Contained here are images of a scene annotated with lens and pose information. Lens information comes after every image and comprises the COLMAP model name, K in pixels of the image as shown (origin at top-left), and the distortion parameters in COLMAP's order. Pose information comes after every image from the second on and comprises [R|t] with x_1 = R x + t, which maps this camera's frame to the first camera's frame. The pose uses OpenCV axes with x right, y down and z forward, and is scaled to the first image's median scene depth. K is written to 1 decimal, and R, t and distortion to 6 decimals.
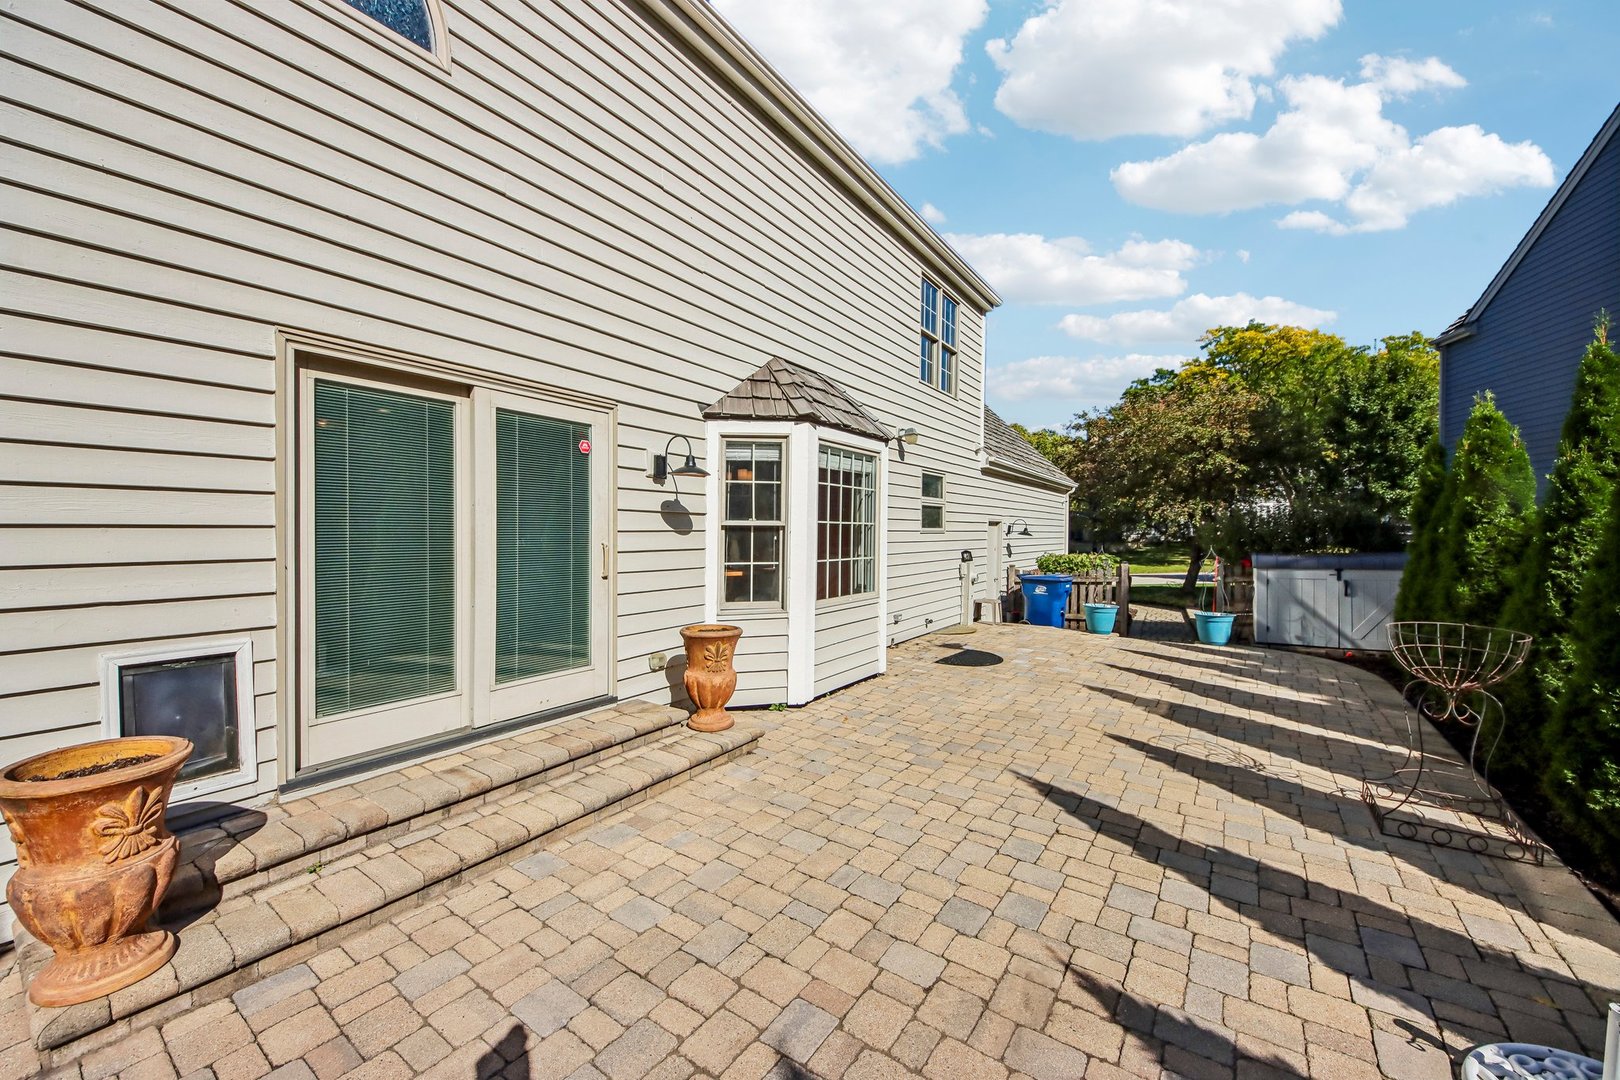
lens RADIAL K [[595.4, 0, 810.0], [0, 595.4, 540.0], [0, 0, 1]] dist [-0.000137, -0.000028]
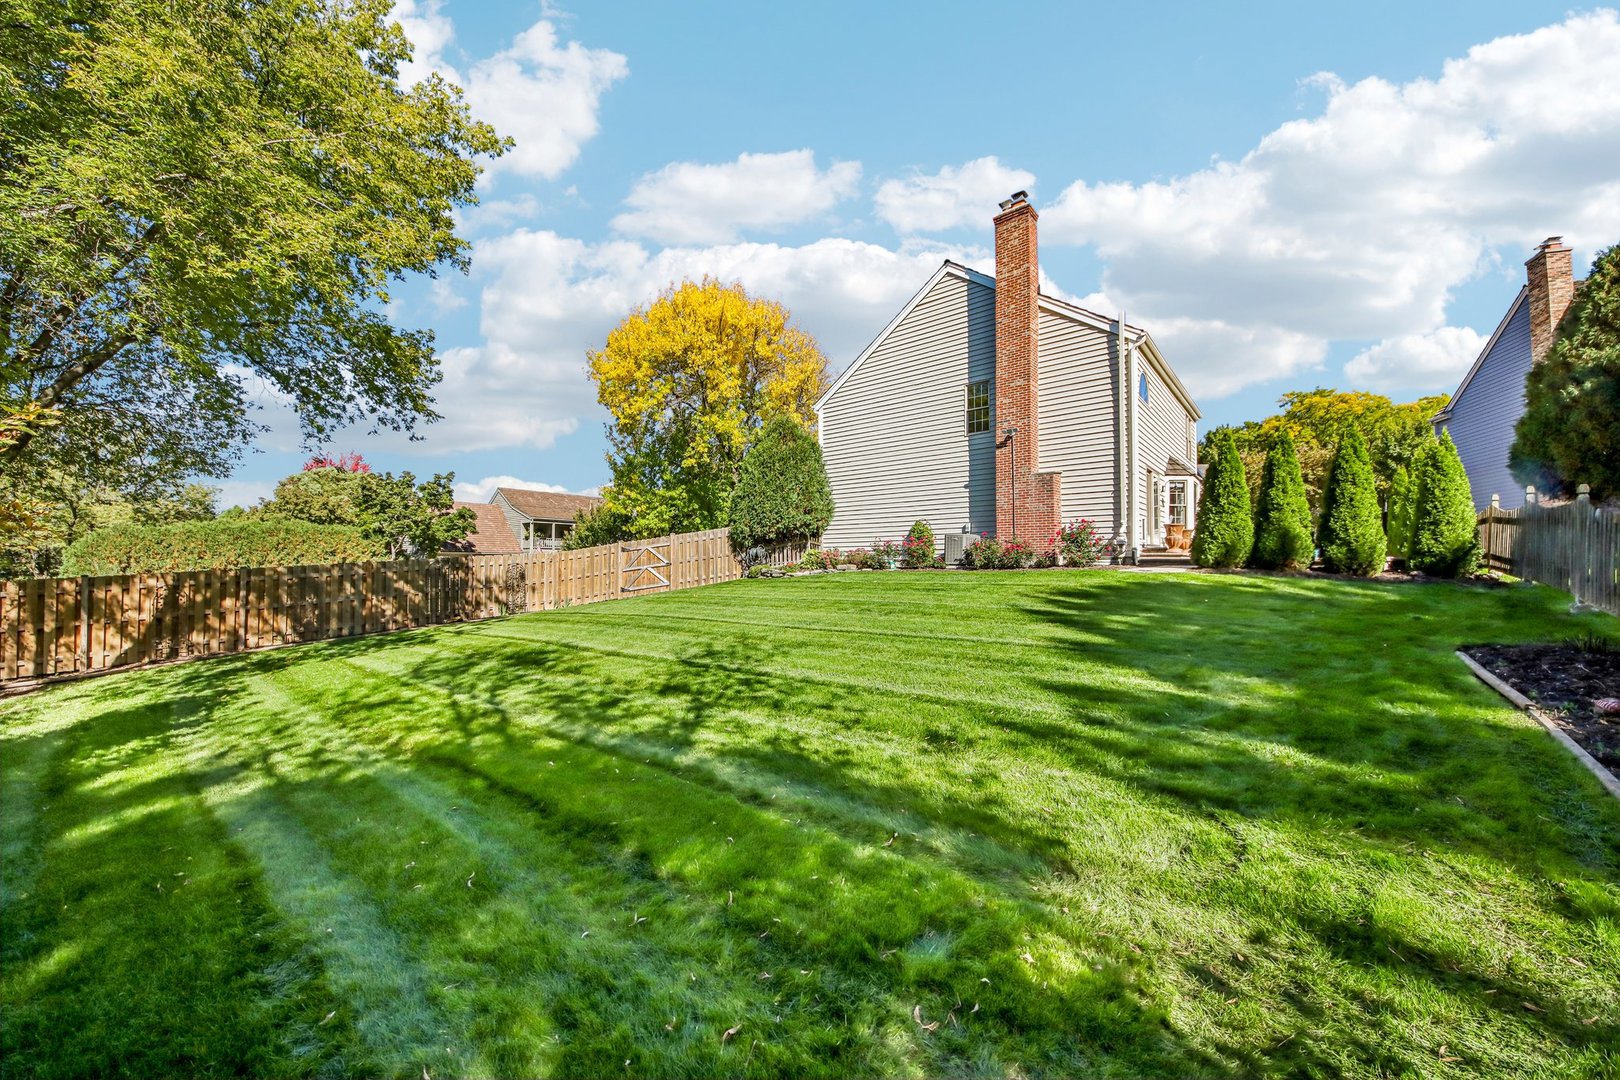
lens RADIAL K [[595.4, 0, 810.0], [0, 595.4, 540.0], [0, 0, 1]] dist [-0.000137, -0.000028]
pose [[0.997420, -0.003398, -0.071708, -0.468320], [-0.000715, 0.998360, -0.057246, 0.089055], [0.071785, 0.057149, 0.995782, -0.615715]]
